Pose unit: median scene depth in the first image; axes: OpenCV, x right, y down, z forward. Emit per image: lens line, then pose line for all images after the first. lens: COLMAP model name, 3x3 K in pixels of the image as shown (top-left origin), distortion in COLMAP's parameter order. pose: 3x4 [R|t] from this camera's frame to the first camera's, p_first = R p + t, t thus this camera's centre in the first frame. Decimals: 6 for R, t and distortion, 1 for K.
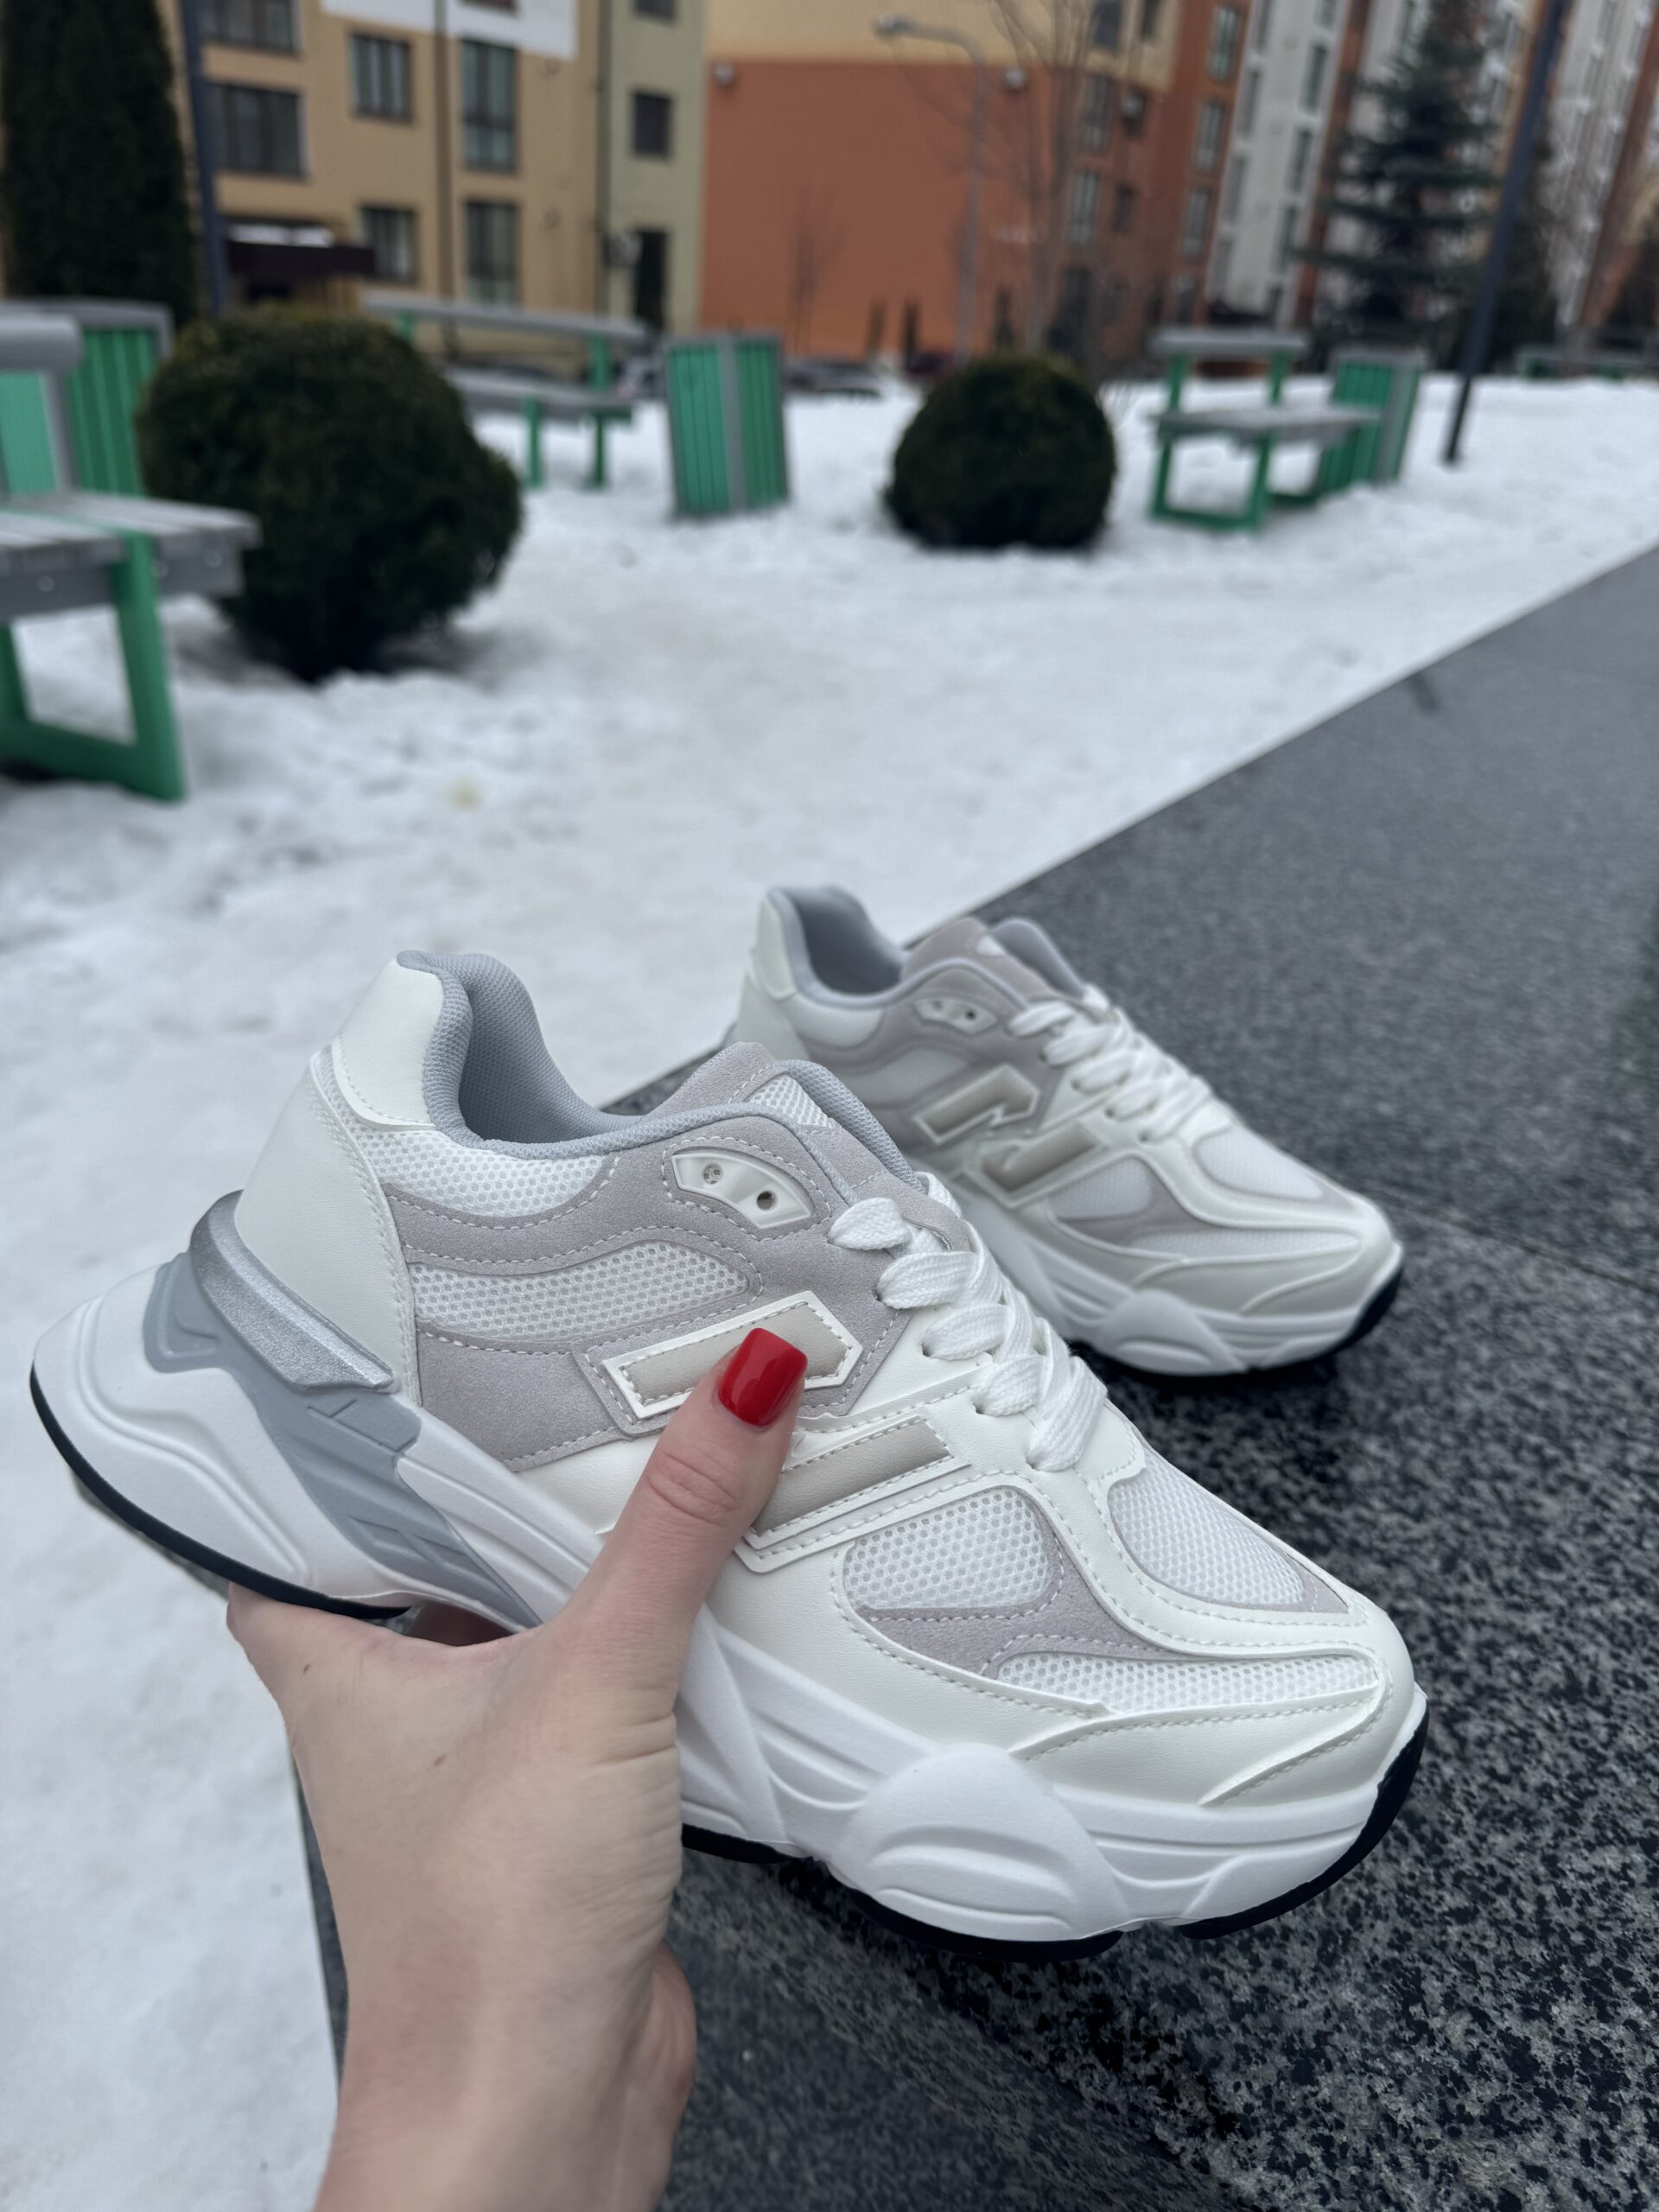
lens RADIAL K [[1608.1, 0, 824.2], [0, 1608.1, 1102.9], [0, 0, 1]] dist [-0.022110, 0.005172]
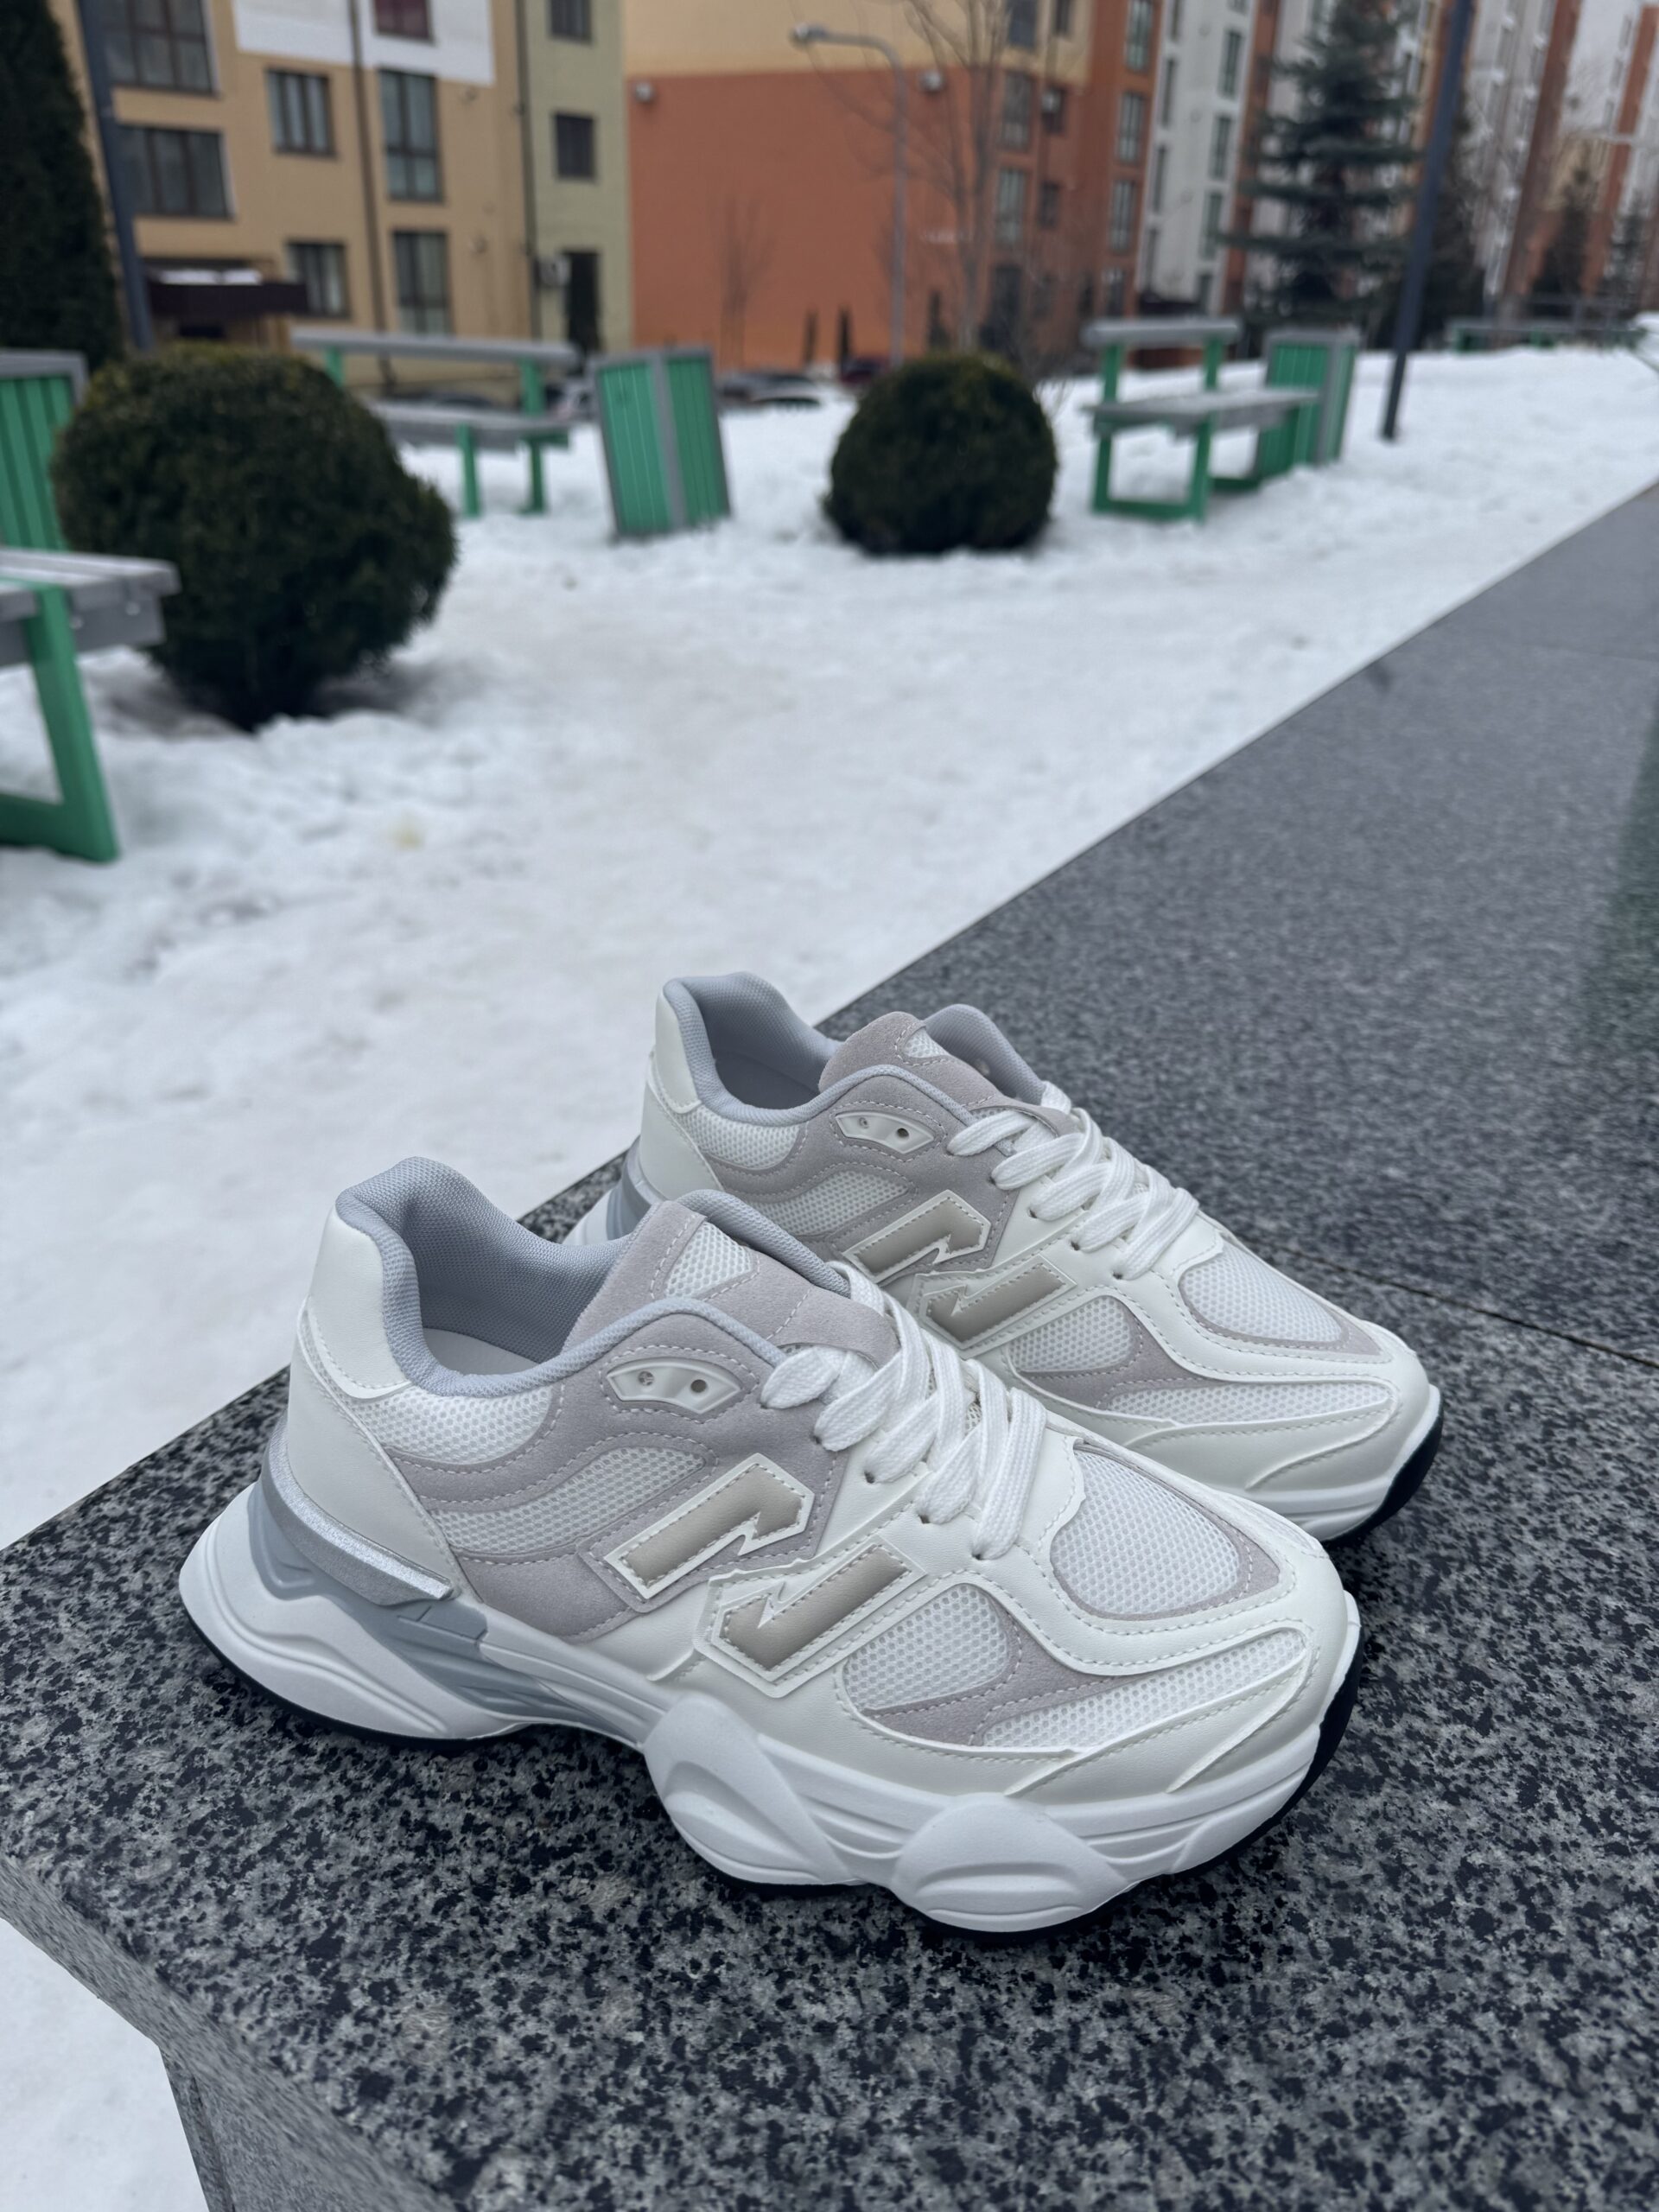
lens RADIAL K [[1600.4, 0, 825.4], [0, 1600.4, 1111.2], [0, 0, 1]] dist [-0.016576, 0.001149]
pose [[0.998078, -0.060693, 0.012546, 0.040278], [0.060686, 0.998156, 0.000968, -0.067894], [-0.012582, -0.000204, 0.999921, 0.174617]]
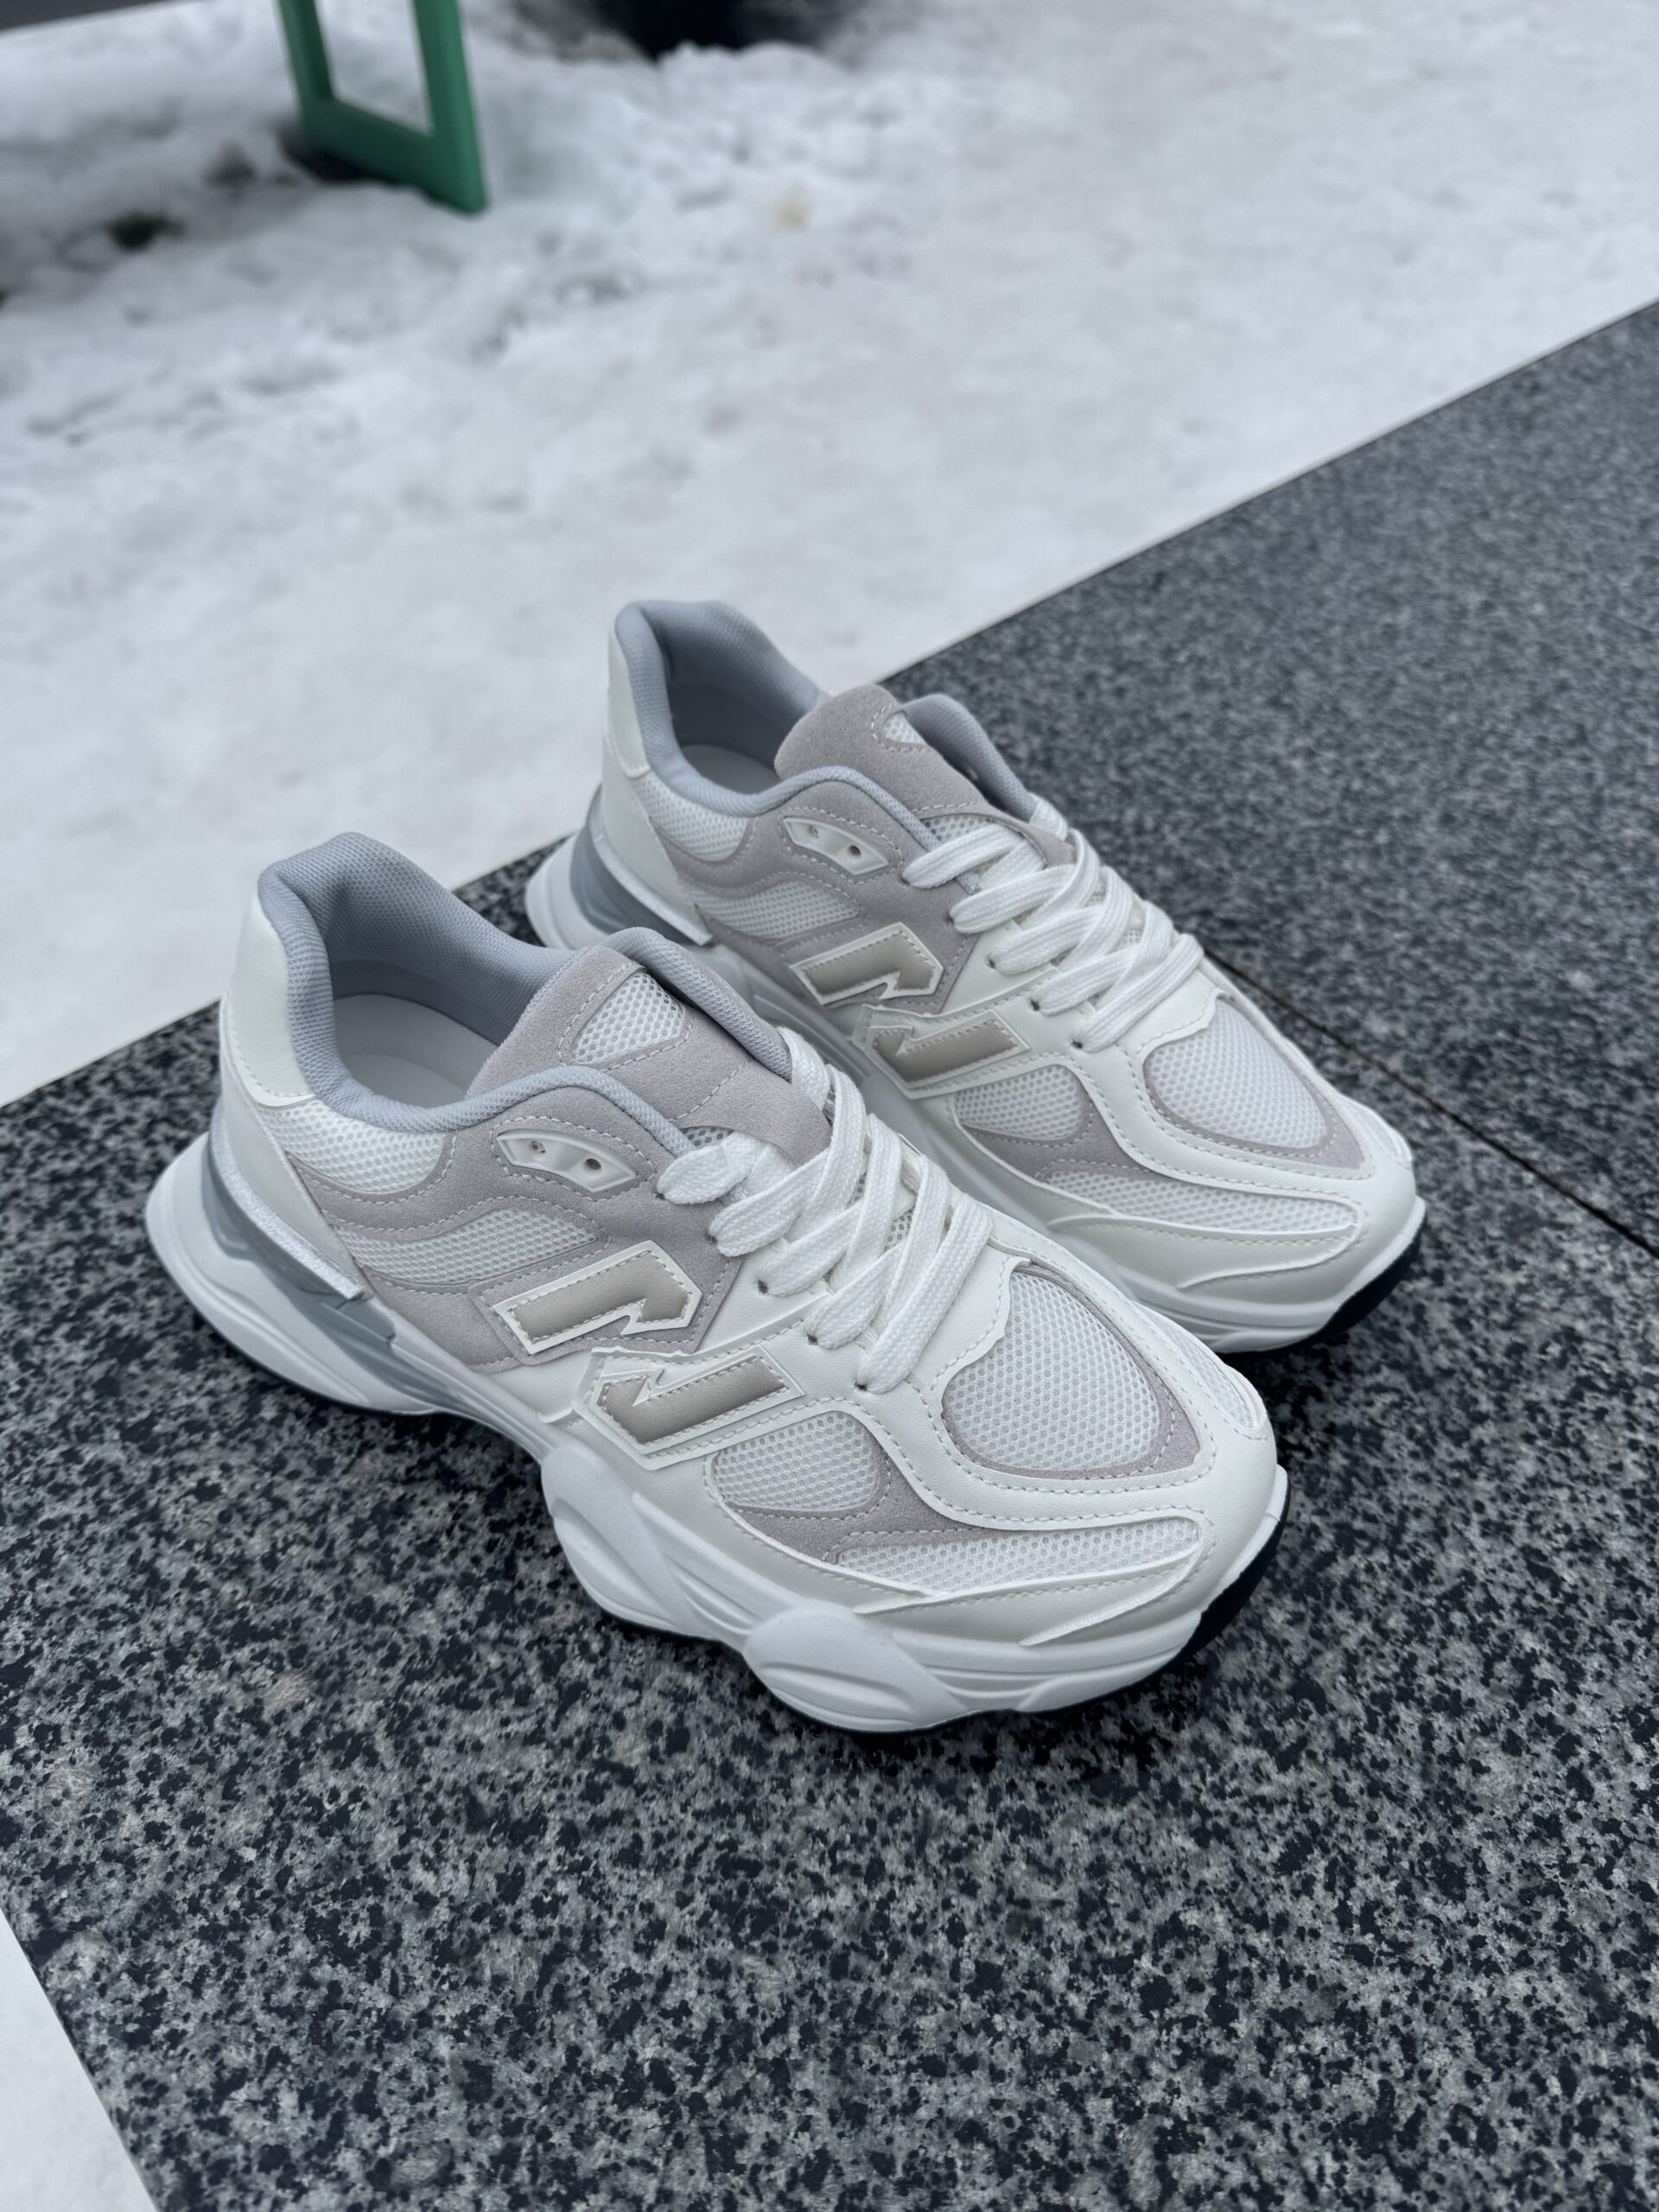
lens RADIAL K [[1618.0, 0, 835.3], [0, 1618.0, 1112.4], [0, 0, 1]] dist [-0.028749, 0.012596]
pose [[0.969373, 0.151365, -0.193404, 0.245206], [-0.078652, 0.937351, 0.339392, -0.211140], [0.232659, -0.313786, 0.920548, 0.352578]]
